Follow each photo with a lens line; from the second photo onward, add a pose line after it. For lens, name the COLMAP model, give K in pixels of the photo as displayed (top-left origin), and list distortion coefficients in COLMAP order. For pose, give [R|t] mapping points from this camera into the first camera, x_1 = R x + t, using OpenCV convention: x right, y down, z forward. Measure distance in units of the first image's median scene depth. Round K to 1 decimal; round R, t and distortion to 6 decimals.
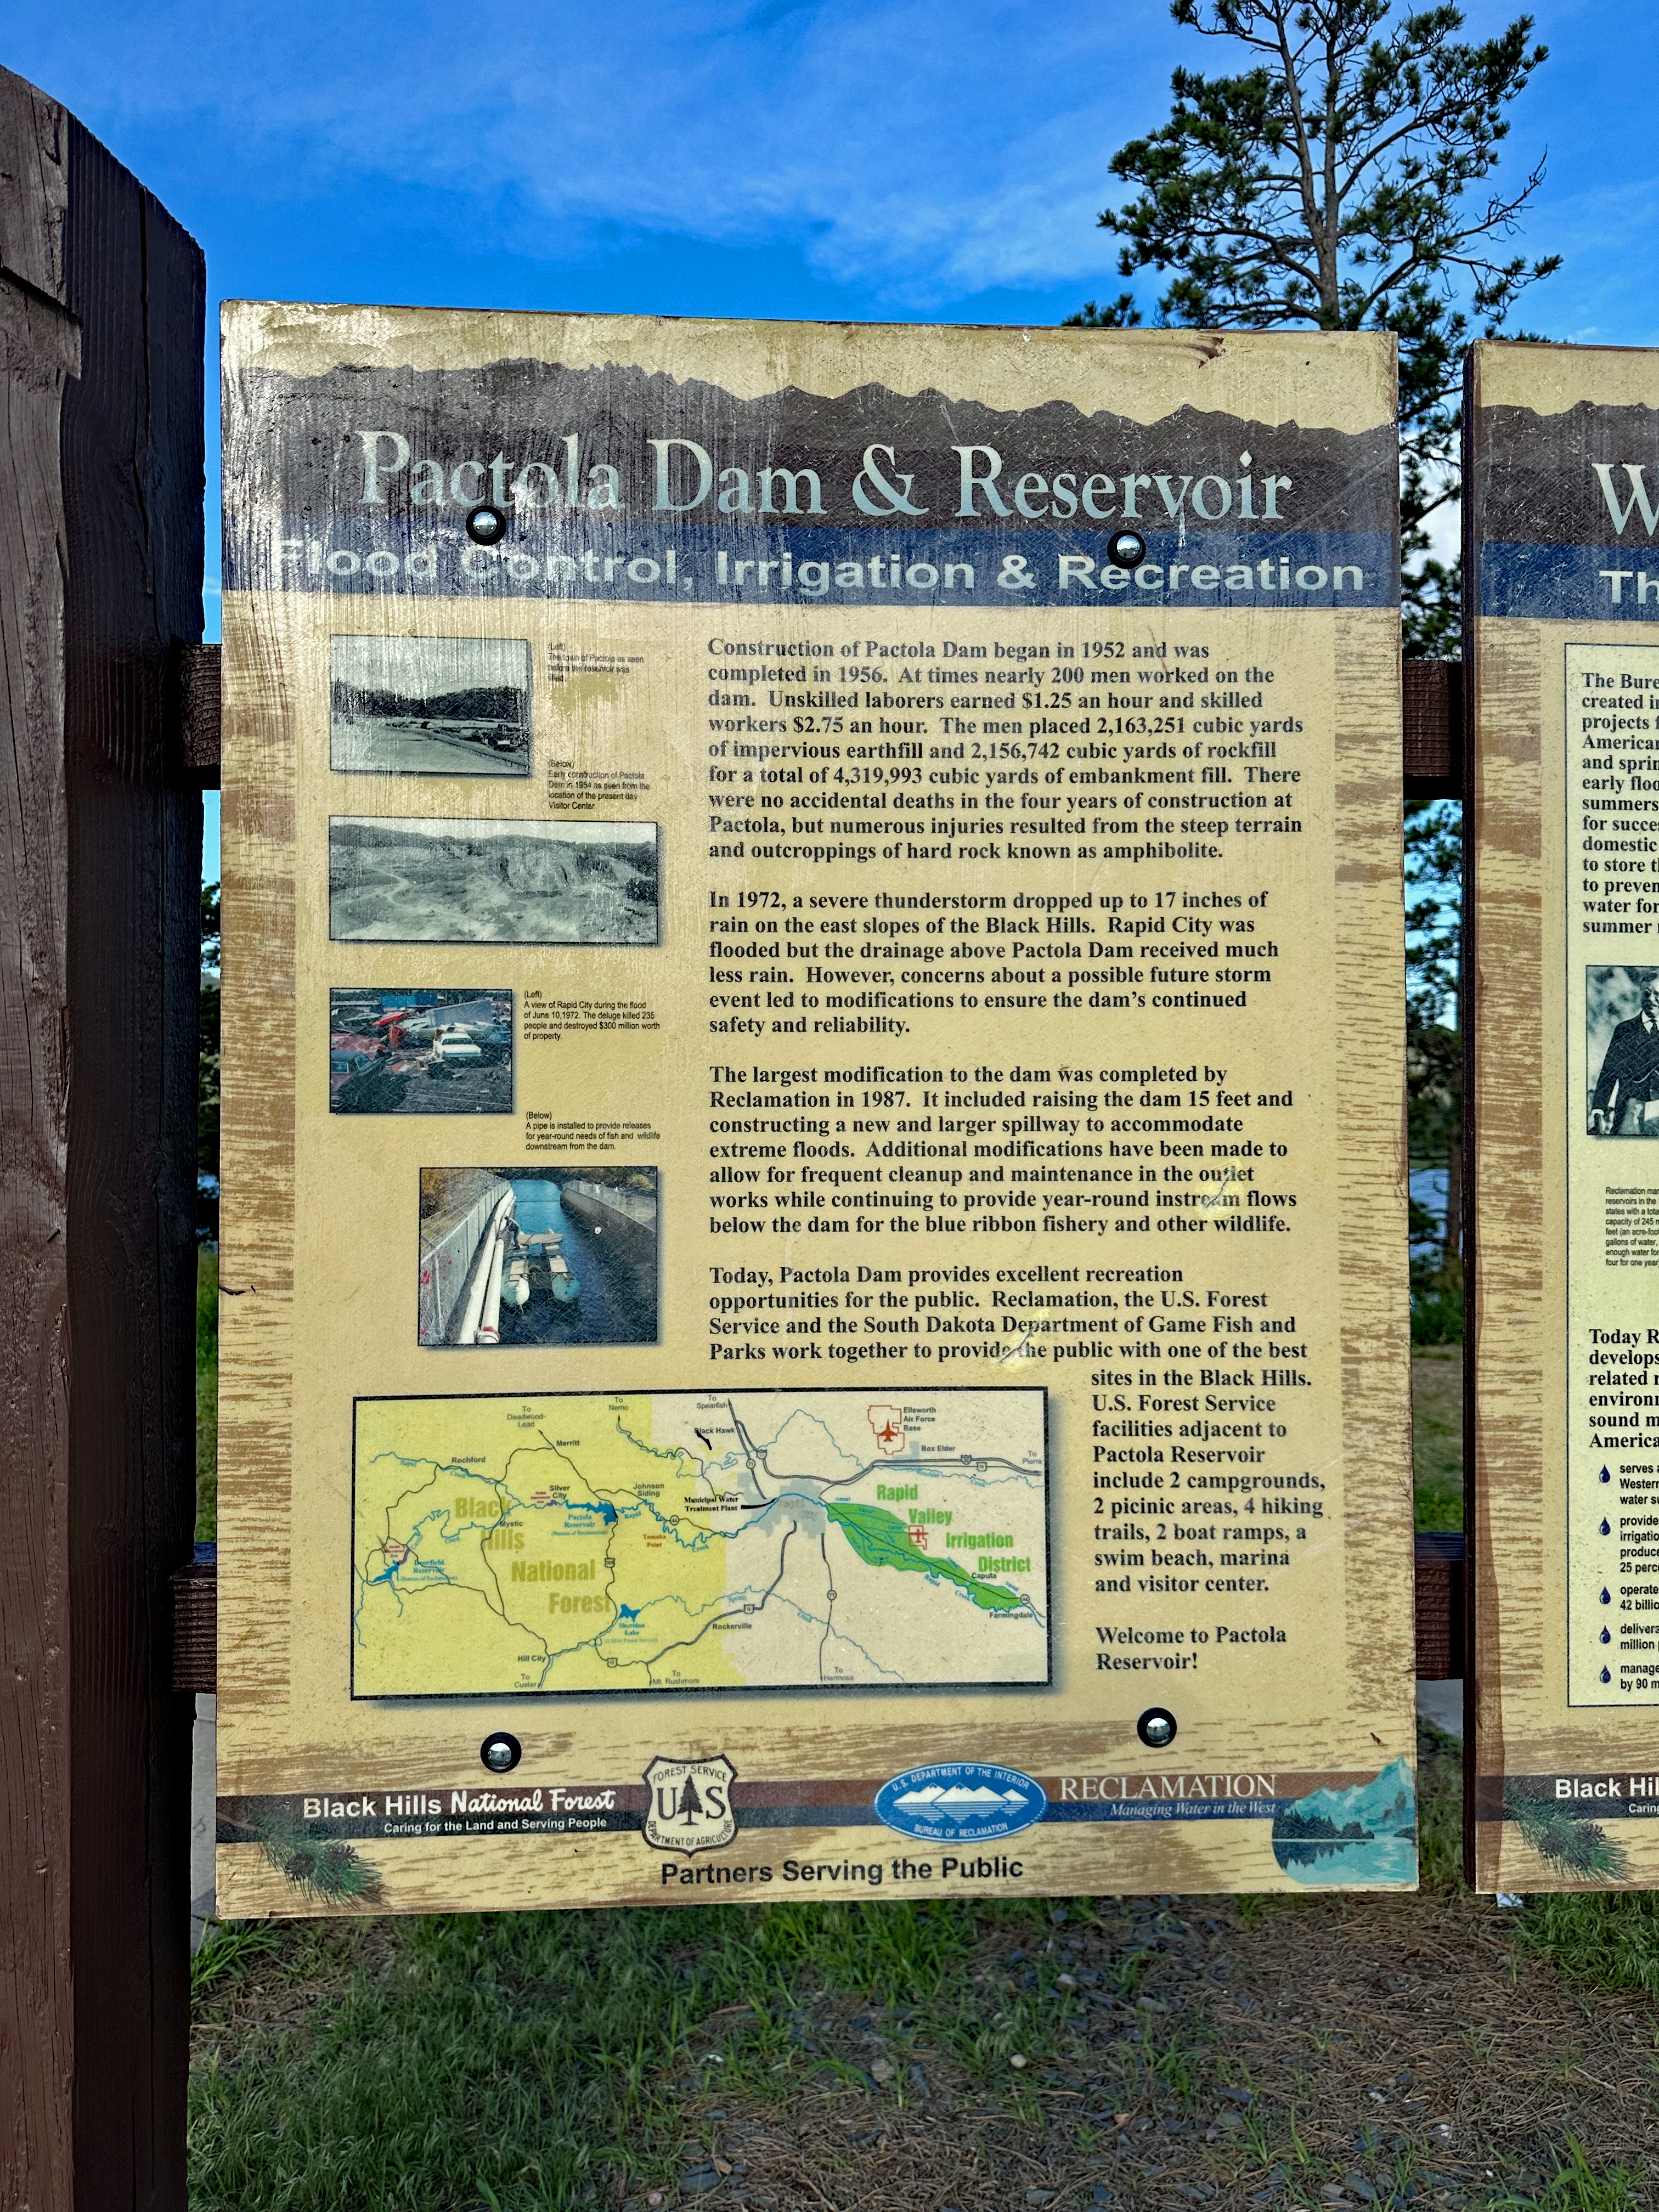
lens RADIAL K [[1561.3, 0, 813.1], [0, 1561.3, 1102.9], [0, 0, 1]] dist [0.019763, -0.038227]
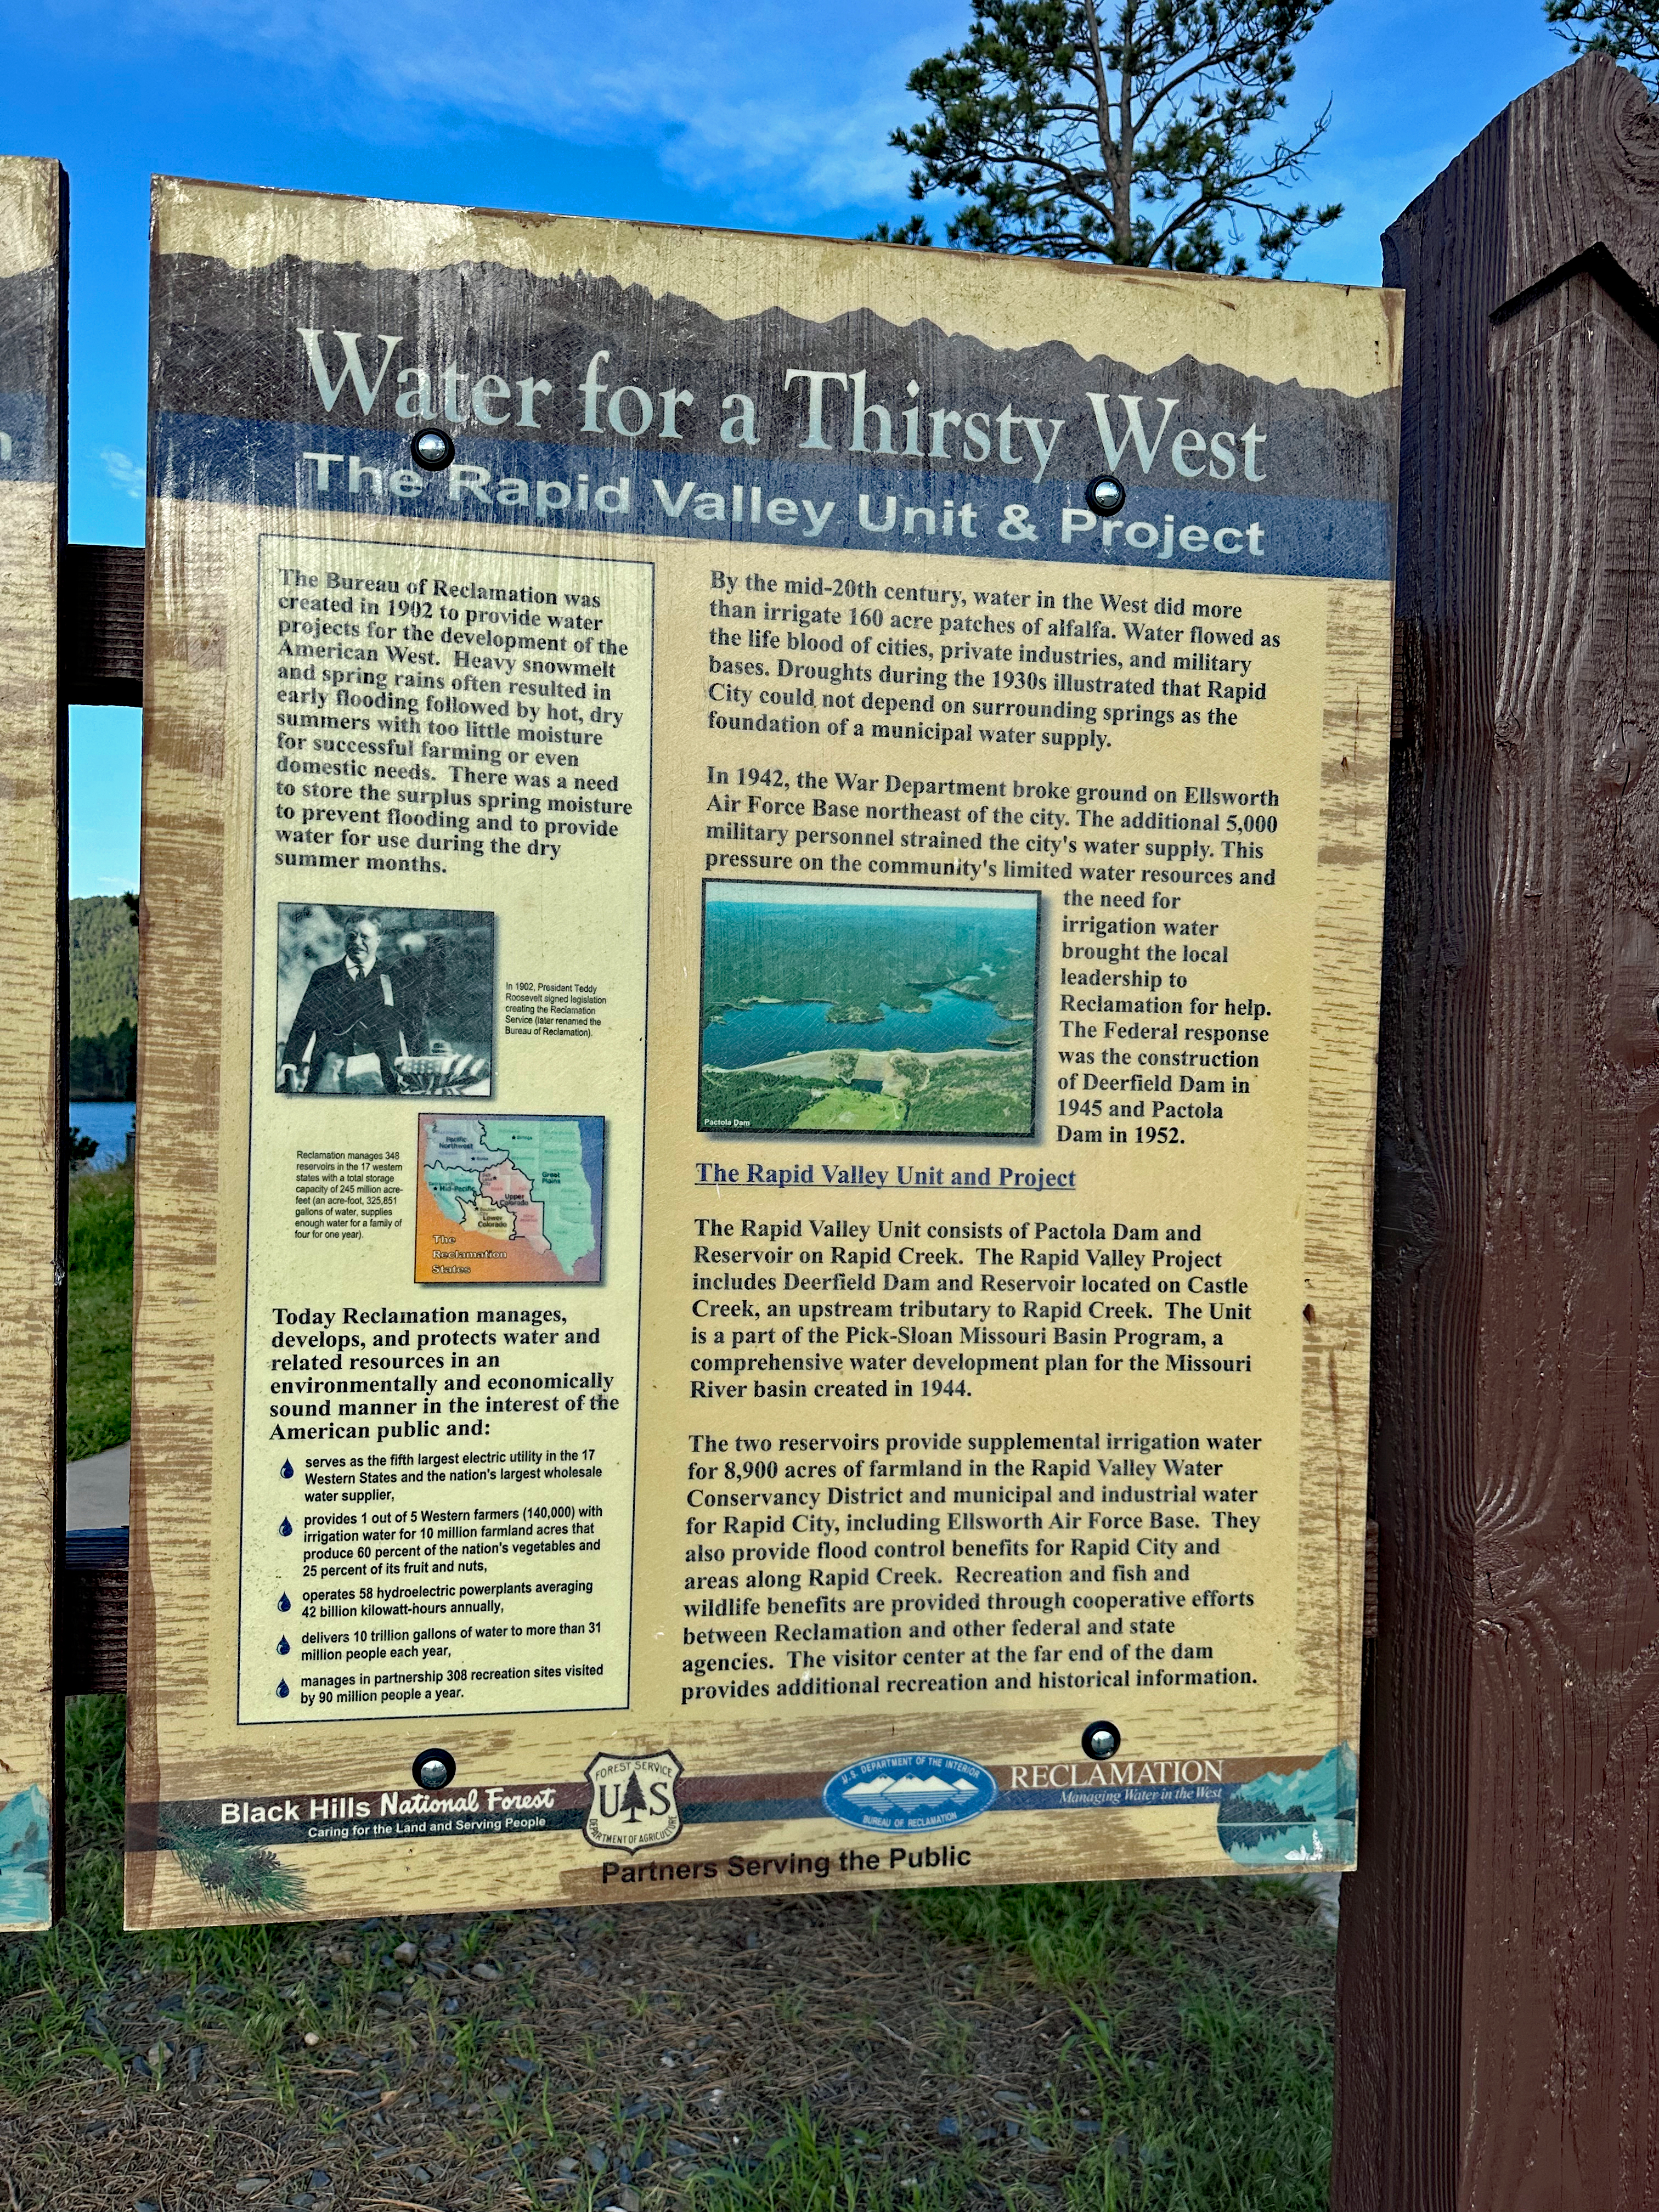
lens RADIAL K [[1561.3, 0, 820.0], [0, 1561.3, 1097.9], [0, 0, 1]] dist [0.019763, -0.038227]
pose [[0.994865, 0.012992, 0.100376, 0.710859], [-0.017059, 0.999063, 0.039775, -0.017259], [-0.099765, -0.041283, 0.994154, 0.080539]]
